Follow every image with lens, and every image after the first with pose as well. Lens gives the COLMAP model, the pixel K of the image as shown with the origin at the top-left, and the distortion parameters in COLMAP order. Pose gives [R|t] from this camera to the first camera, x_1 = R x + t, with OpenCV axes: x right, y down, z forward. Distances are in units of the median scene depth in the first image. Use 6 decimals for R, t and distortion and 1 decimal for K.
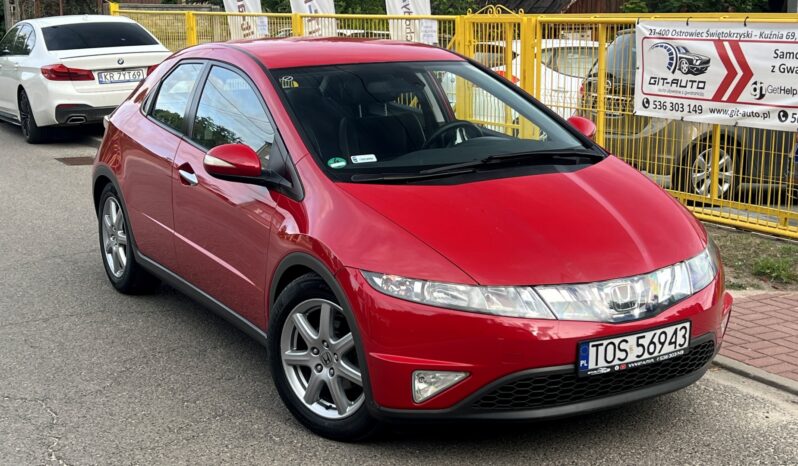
lens RADIAL K [[1089.8, 0, 399.0], [0, 1089.8, 233.0], [0, 0, 1]] dist [0.214222, -0.705170]
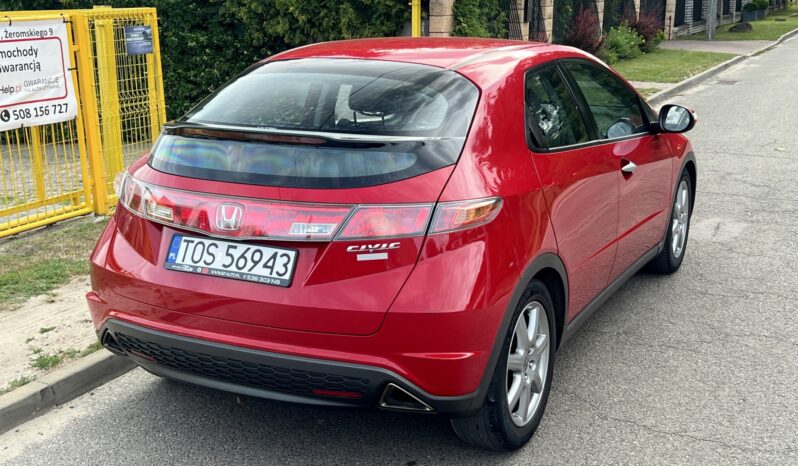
lens RADIAL K [[980.8, 0, 399.0], [0, 980.8, 233.0], [0, 0, 1]] dist [0.198488, -0.578480]
pose [[-0.537742, -0.191501, 0.821073, -0.600746], [0.183875, 0.923783, 0.335880, -0.244359], [-0.822815, 0.331592, -0.461544, 1.156278]]
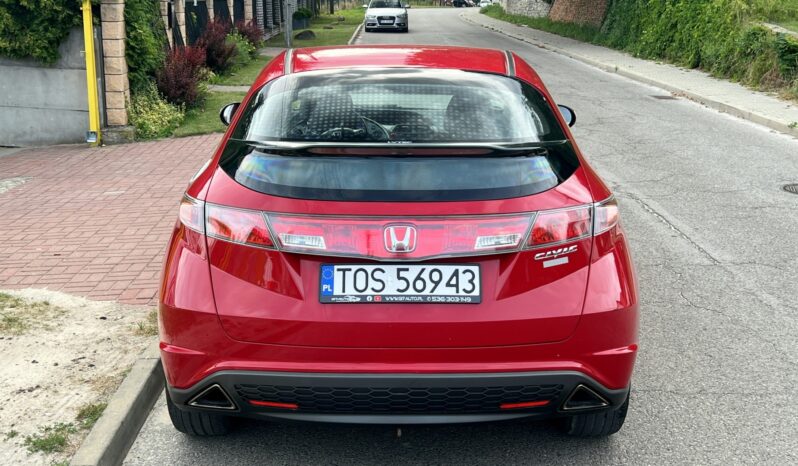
lens RADIAL K [[980.8, 0, 399.0], [0, 980.8, 233.0], [0, 0, 1]] dist [0.198488, -0.578480]
pose [[-0.865094, -0.112788, 0.488765, -0.387493], [0.106737, 0.910686, 0.399071, -0.285569], [-0.490122, 0.397403, -0.775791, 1.341194]]
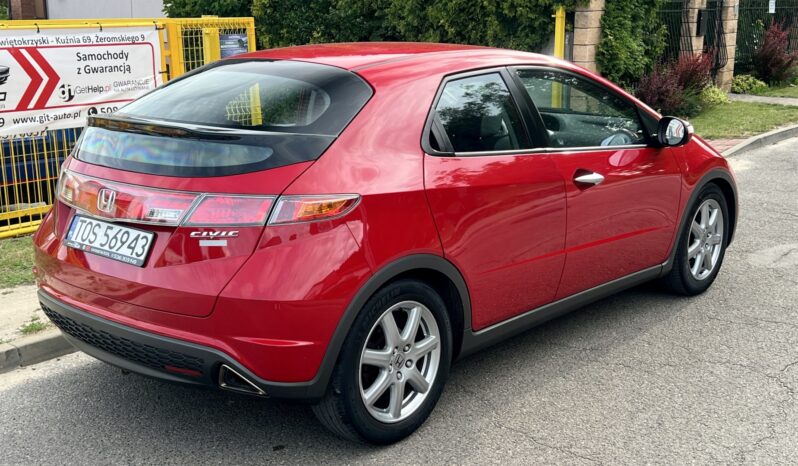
lens RADIAL K [[980.8, 0, 399.0], [0, 980.8, 233.0], [0, 0, 1]] dist [0.198488, -0.578480]
pose [[-0.314510, -0.203303, 0.927228, -0.695490], [0.202142, 0.940048, 0.274679, -0.203577], [-0.927482, 0.273821, -0.254559, 1.001303]]
